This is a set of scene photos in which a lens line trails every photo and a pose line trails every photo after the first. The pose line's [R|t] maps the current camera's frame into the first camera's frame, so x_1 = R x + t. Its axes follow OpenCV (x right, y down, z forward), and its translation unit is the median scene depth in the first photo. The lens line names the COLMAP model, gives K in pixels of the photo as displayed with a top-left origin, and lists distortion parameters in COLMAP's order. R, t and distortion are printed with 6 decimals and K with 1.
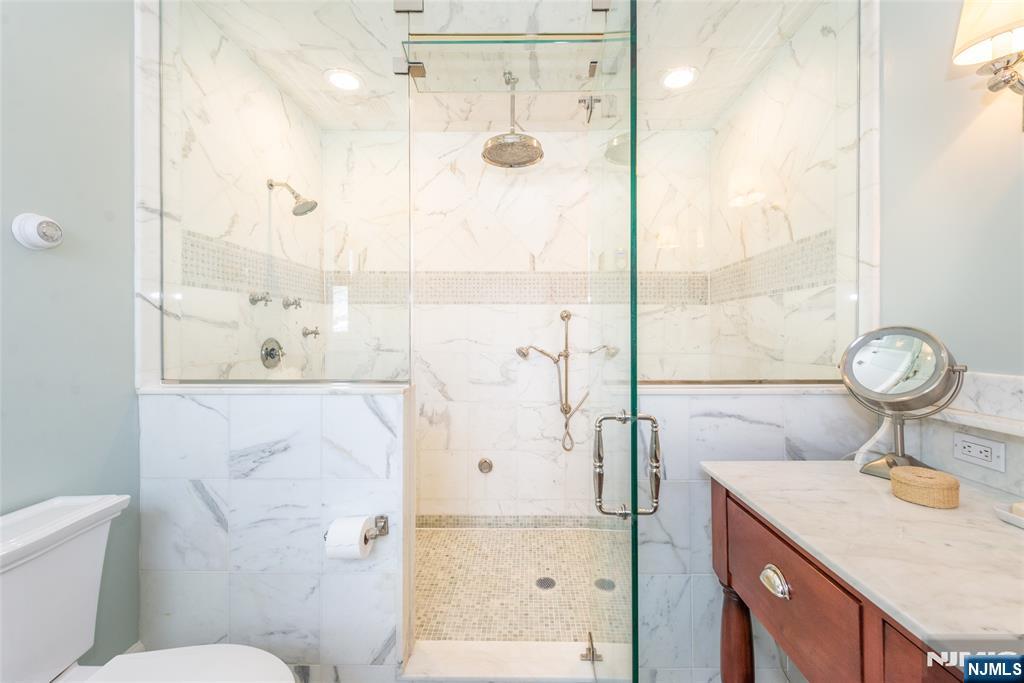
lens RADIAL K [[406.3, 0, 519.4], [0, 406.3, 332.1], [0, 0, 1]] dist [0.014926, -0.001292]
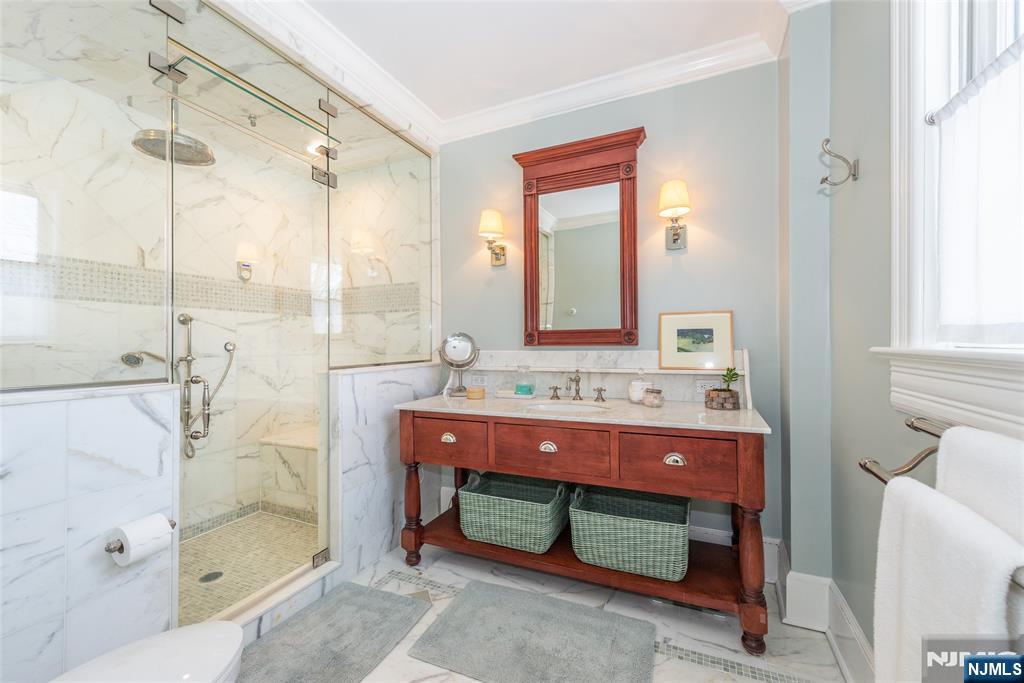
lens RADIAL K [[406.3, 0, 506.0], [0, 406.3, 340.7], [0, 0, 1]] dist [0.014926, -0.001292]
pose [[0.424116, 0.003243, 0.905602, -0.676657], [0.004522, 0.999974, -0.005699, 0.029296], [-0.905597, 0.006512, 0.424090, -0.149783]]
